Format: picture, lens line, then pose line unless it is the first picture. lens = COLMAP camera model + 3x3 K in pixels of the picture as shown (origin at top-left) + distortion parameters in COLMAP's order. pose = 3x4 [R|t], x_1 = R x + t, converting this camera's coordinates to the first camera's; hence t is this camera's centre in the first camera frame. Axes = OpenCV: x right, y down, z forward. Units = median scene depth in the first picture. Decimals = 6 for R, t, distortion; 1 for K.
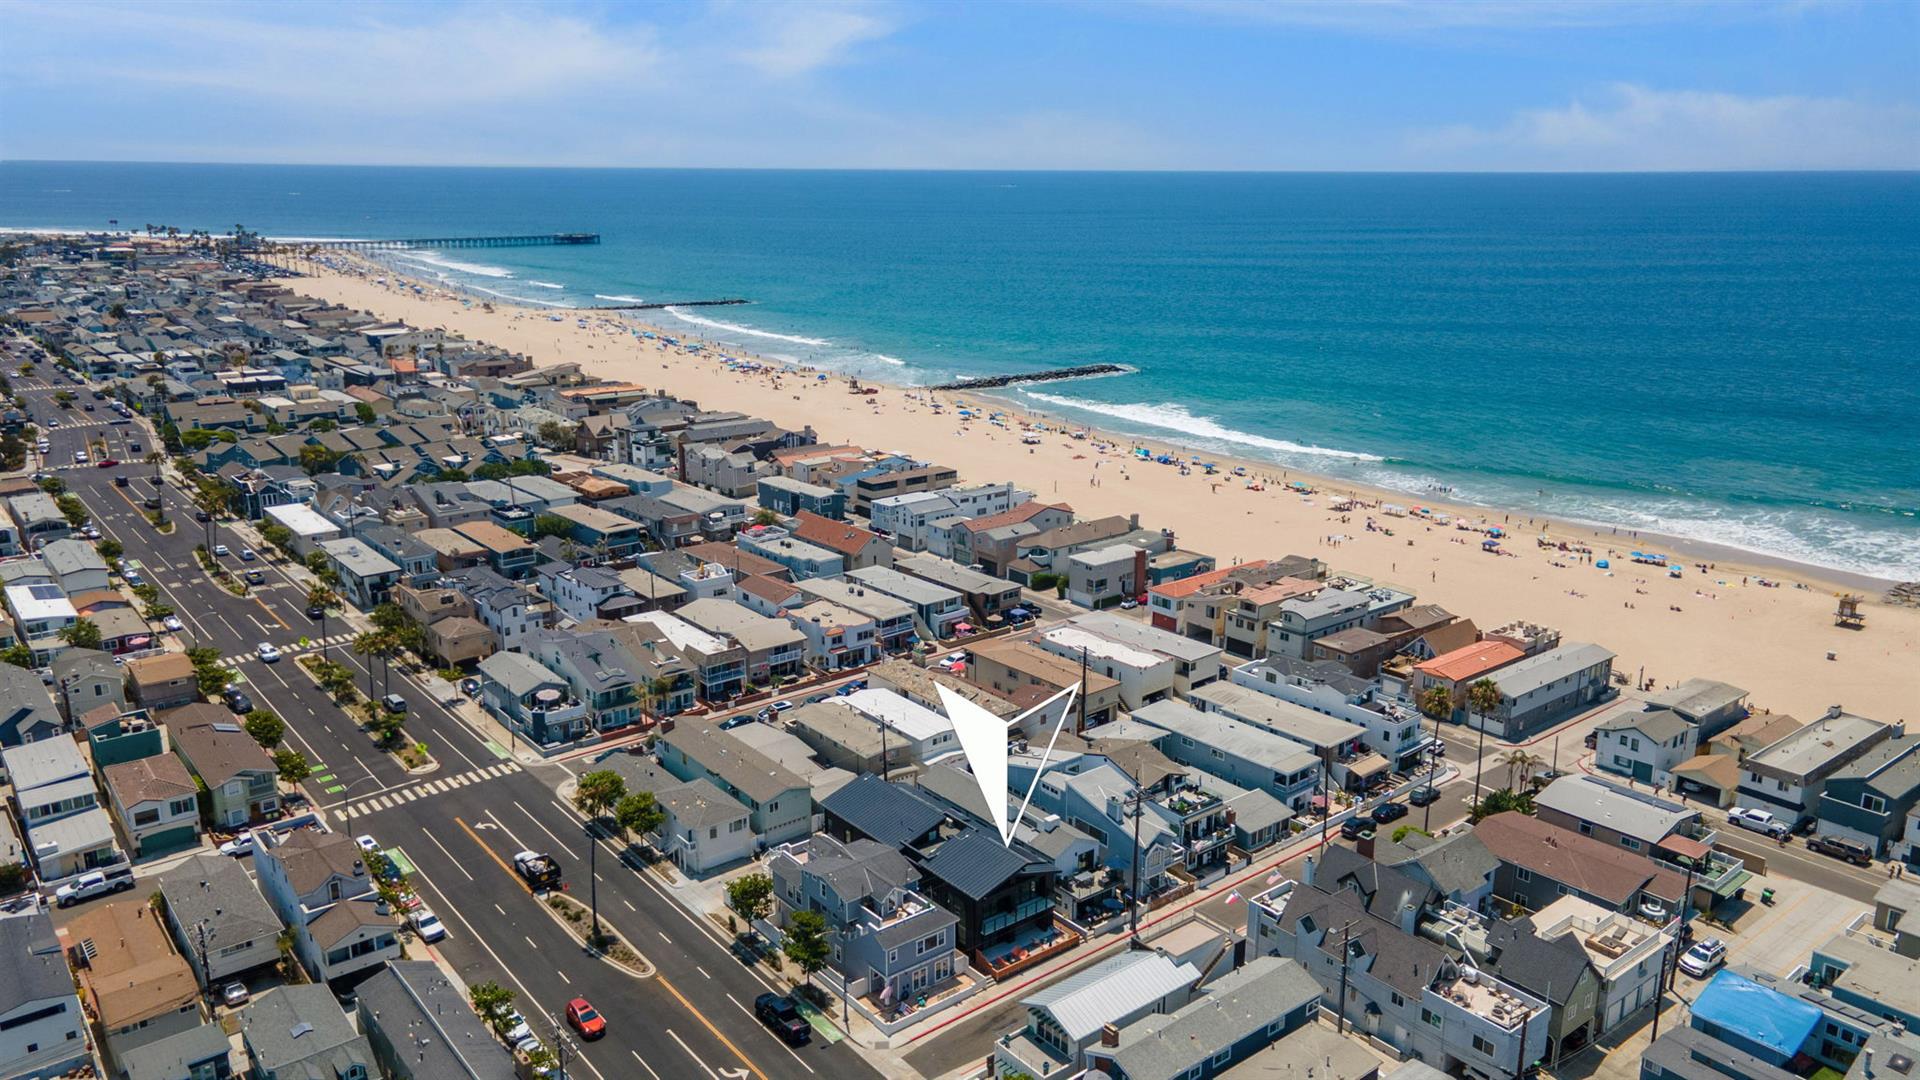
lens RADIAL K [[1396.4, 0, 960.0], [0, 1396.4, 540.0], [0, 0, 1]] dist [0.044503, -0.002541]
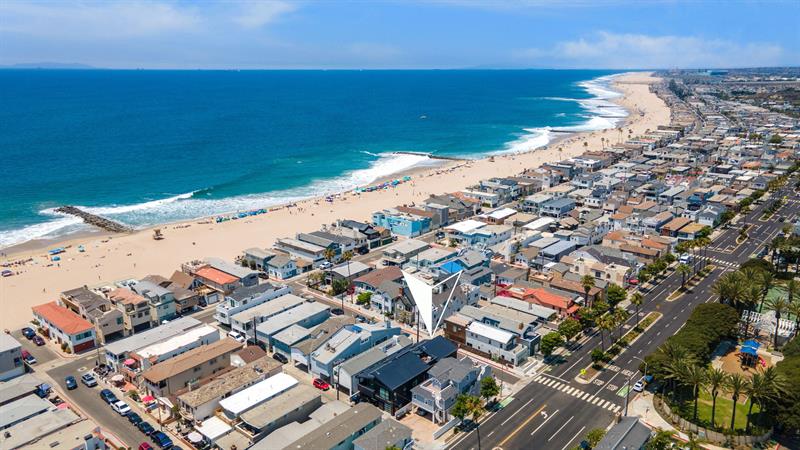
lens RADIAL K [[585.5, 0, 398.5], [0, 585.5, 226.4], [0, 0, 1]] dist [0.044599, -0.000679]
pose [[-0.186063, -0.260258, 0.947442, -0.845937], [0.251734, 0.919467, 0.302010, -0.292380], [-0.949743, 0.294696, -0.105563, 0.978298]]
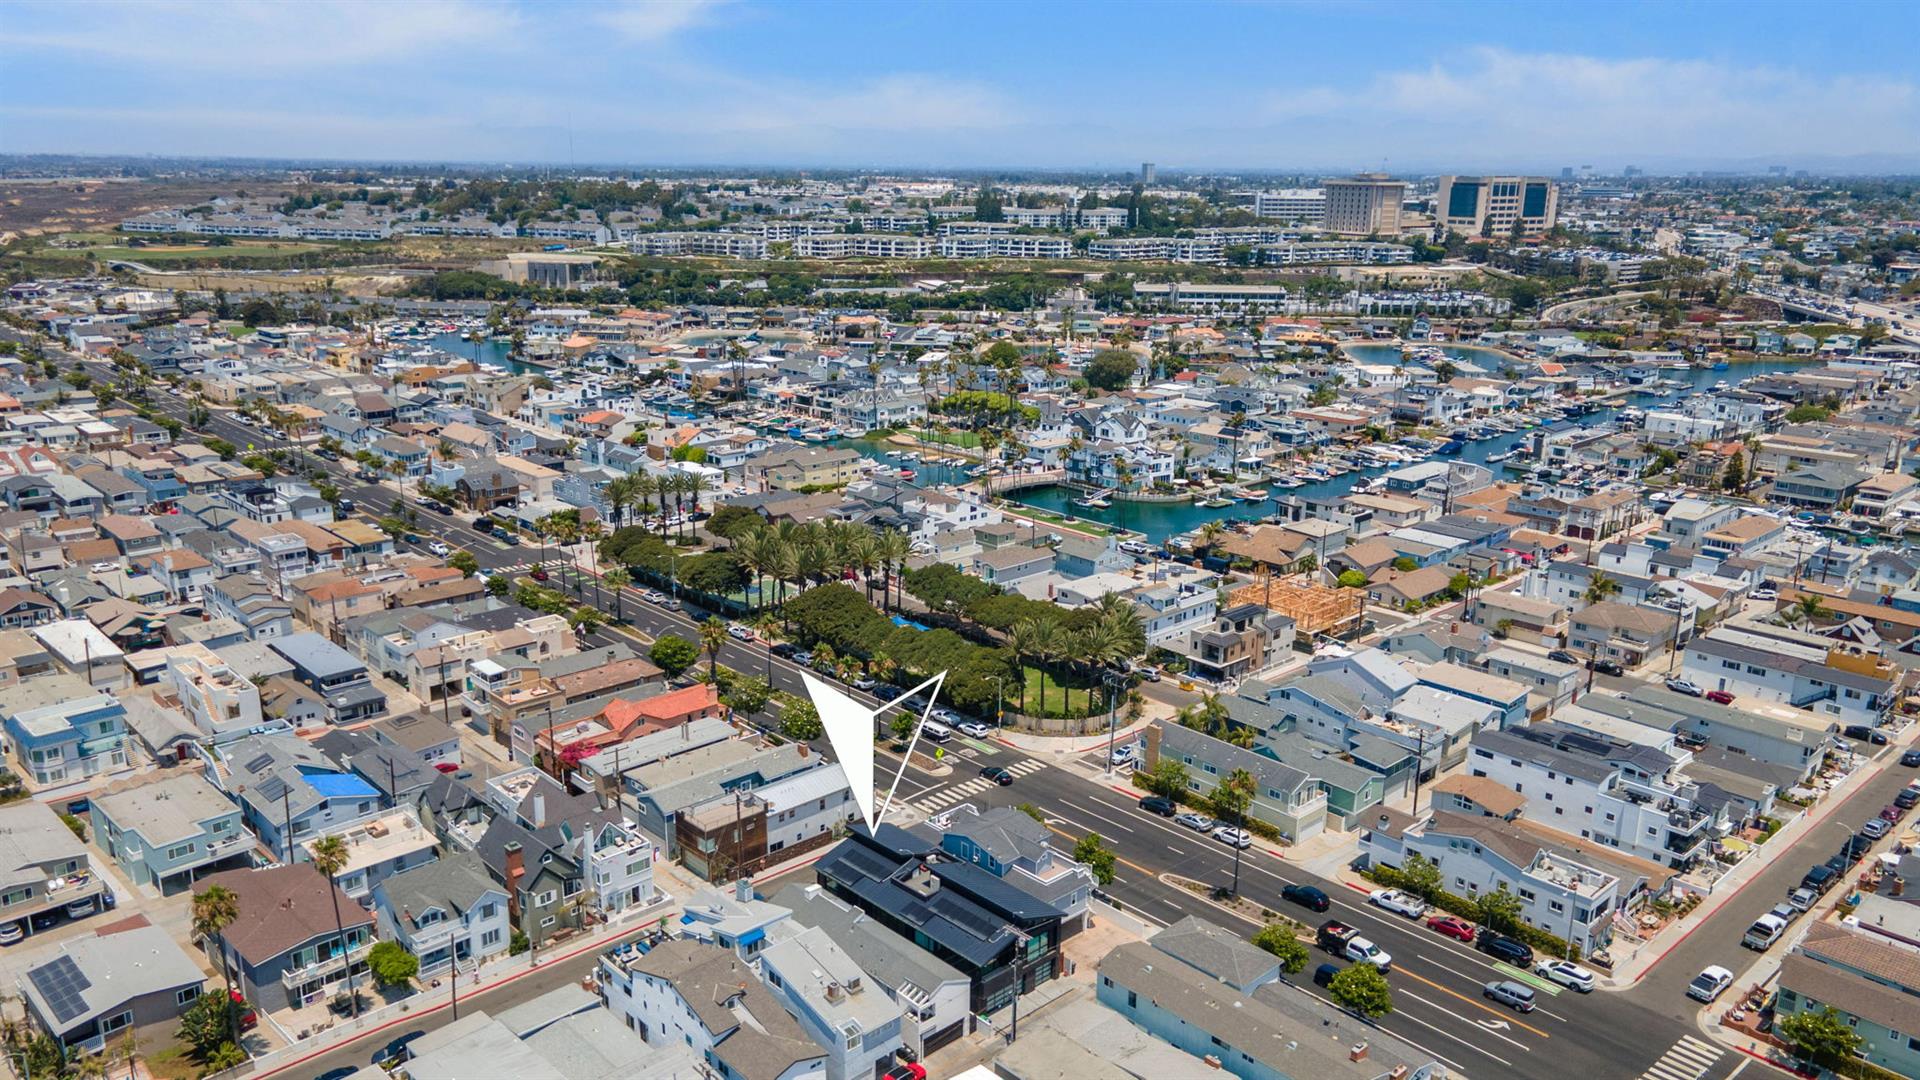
lens RADIAL K [[1405.1, 0, 956.3], [0, 1405.1, 543.5], [0, 0, 1]] dist [0.044599, -0.000679]
pose [[-0.996604, 0.015146, -0.080943, 0.038842], [-0.027557, 0.864928, 0.501140, -0.457718], [0.077600, 0.501668, -0.861573, 1.602456]]
